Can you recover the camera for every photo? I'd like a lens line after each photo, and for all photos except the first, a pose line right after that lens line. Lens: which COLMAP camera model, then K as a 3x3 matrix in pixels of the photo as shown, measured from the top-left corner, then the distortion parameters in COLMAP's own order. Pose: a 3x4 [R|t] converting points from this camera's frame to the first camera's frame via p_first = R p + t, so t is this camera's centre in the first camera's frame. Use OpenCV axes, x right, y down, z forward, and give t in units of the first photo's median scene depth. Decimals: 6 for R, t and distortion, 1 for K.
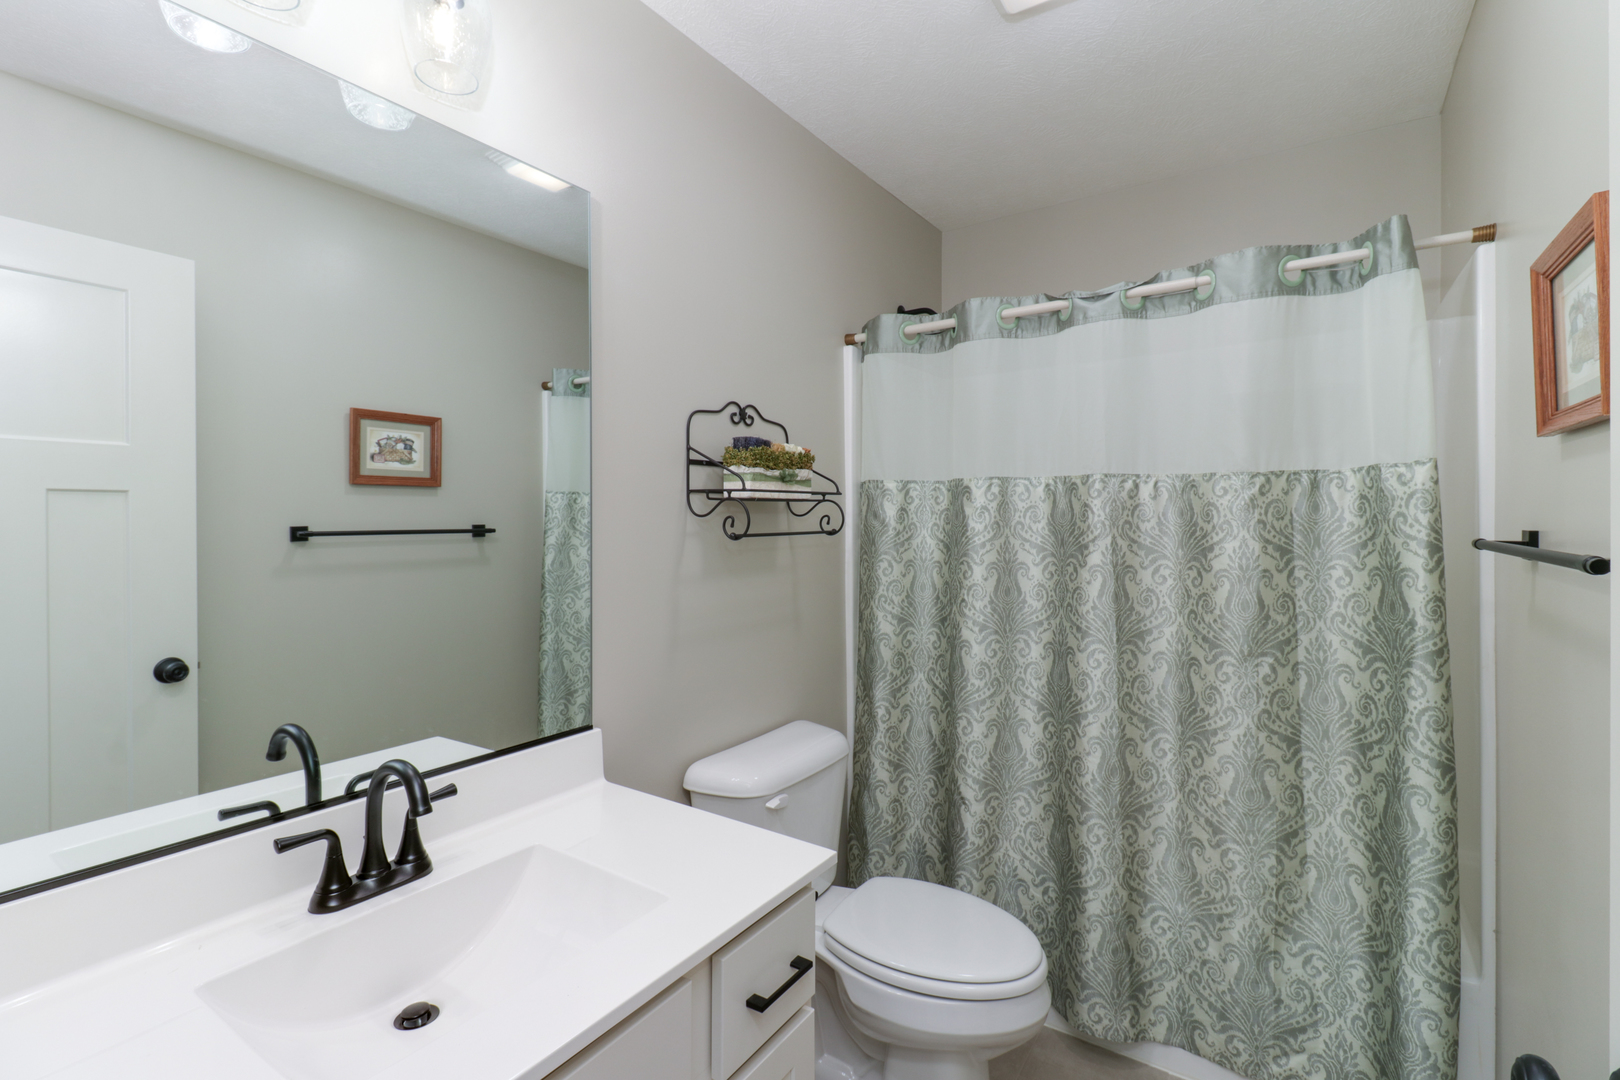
lens RADIAL K [[753.8, 0, 811.4], [0, 753.8, 511.6], [0, 0, 1]] dist [0.013657, -0.000609]
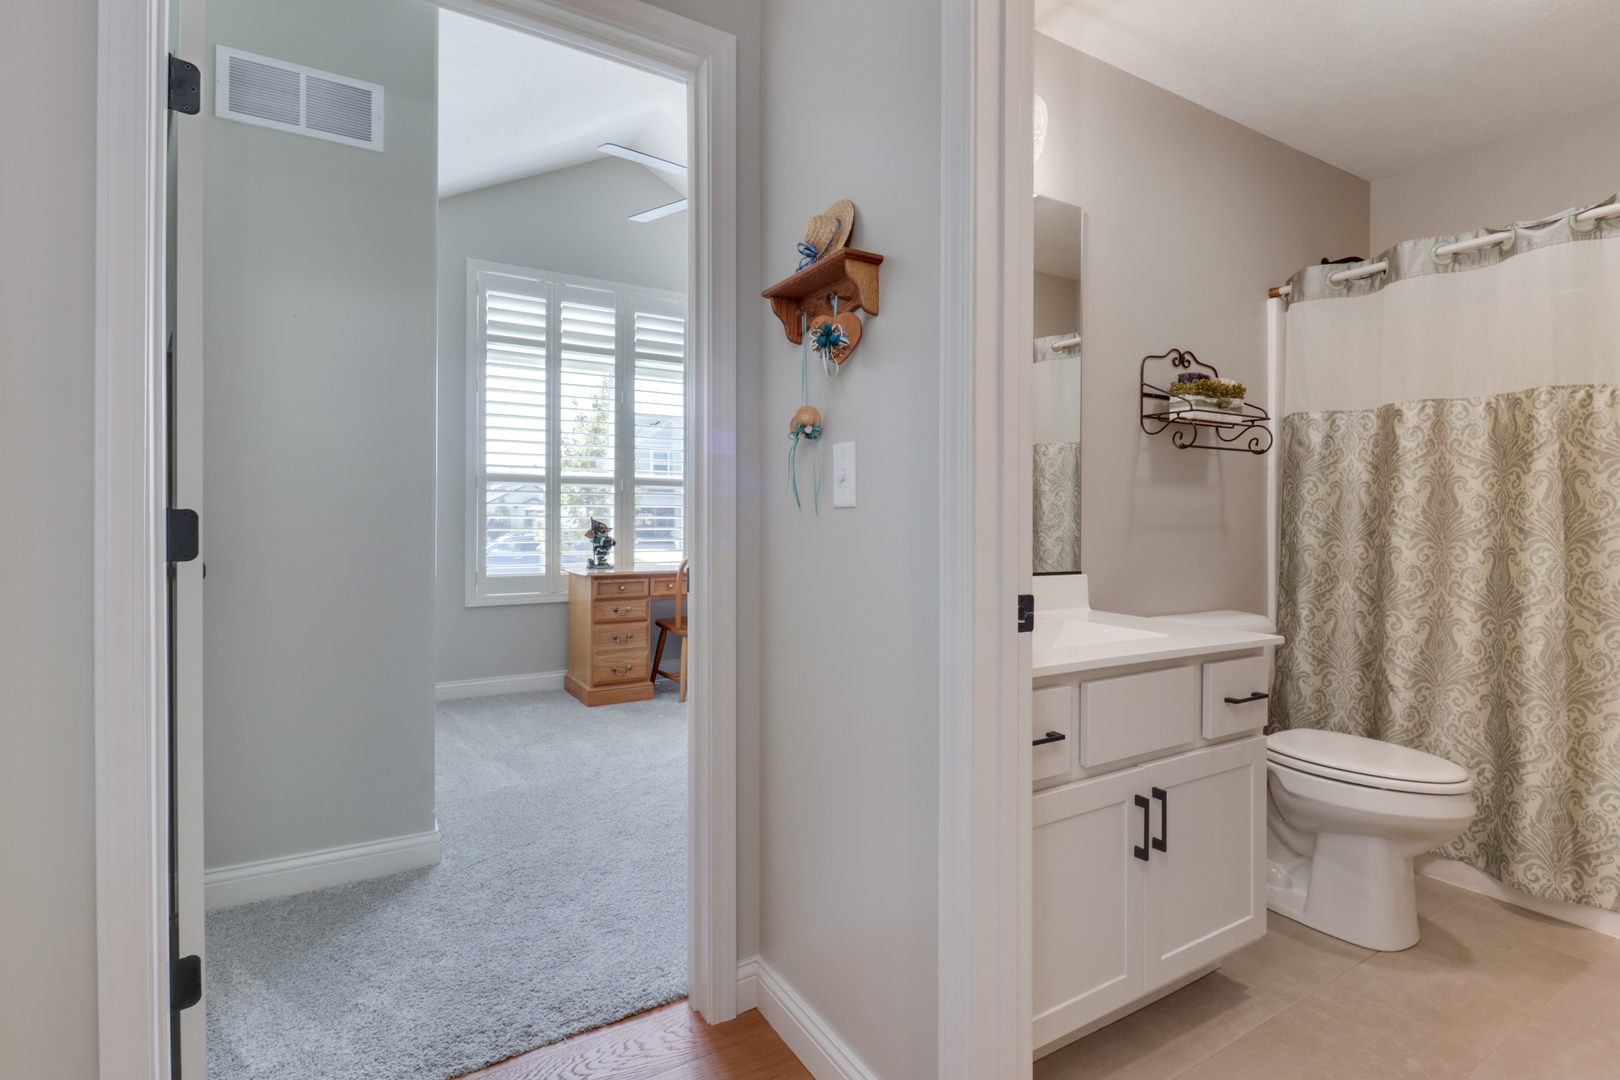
lens RADIAL K [[775.9, 0, 807.3], [0, 775.9, 514.7], [0, 0, 1]] dist [0.010161, -0.011059]
pose [[0.899986, 0.006051, -0.435877, -0.083013], [-0.003655, 0.999973, 0.006333, 0.123783], [0.435903, -0.004106, 0.899984, -0.443397]]
